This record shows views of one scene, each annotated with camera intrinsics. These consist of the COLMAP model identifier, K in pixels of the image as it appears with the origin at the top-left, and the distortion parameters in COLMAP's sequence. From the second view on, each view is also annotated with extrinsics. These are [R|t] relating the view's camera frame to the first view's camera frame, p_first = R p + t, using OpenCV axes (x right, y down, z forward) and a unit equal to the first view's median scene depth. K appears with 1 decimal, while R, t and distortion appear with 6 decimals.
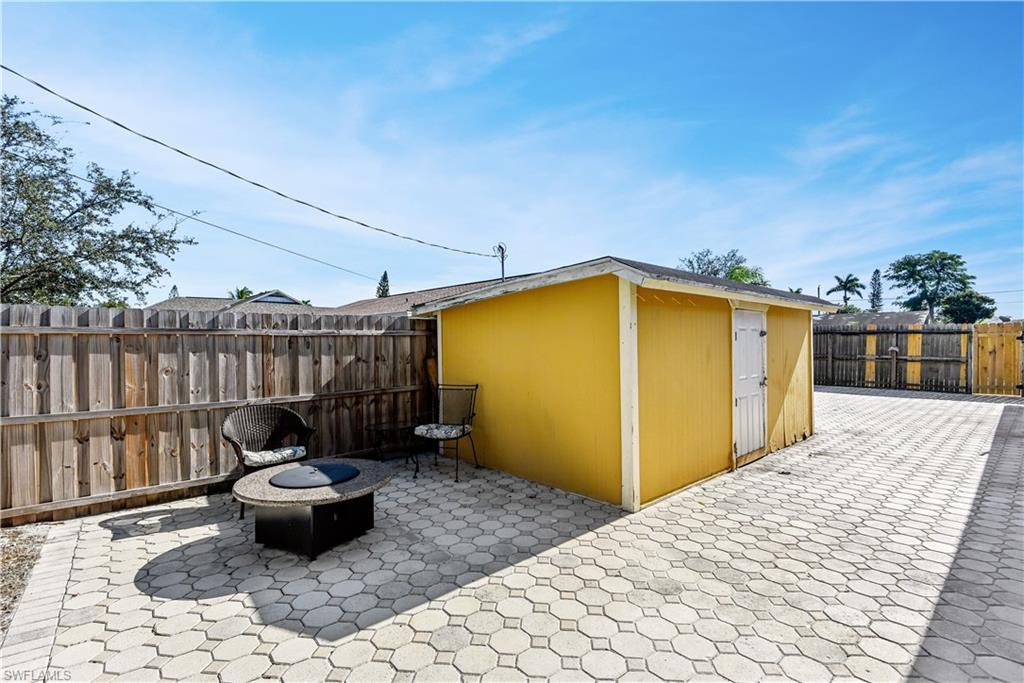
lens RADIAL K [[484.7, 0, 516.7], [0, 484.7, 339.9], [0, 0, 1]] dist [0.002650, 0.000907]
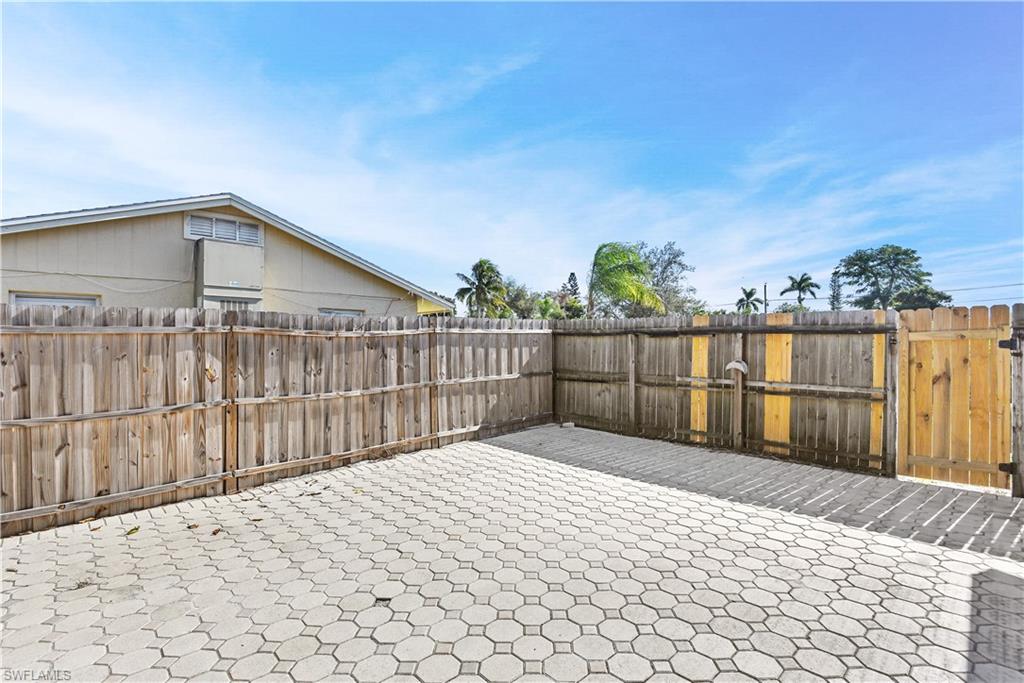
lens RADIAL K [[480.6, 0, 508.9], [0, 480.6, 338.5], [0, 0, 1]] dist [0.011286, -0.000285]
pose [[0.999369, 0.002173, 0.035460, 0.158115], [-0.001958, 0.999979, -0.006107, -0.001350], [-0.035473, 0.006033, 0.999352, 0.159544]]
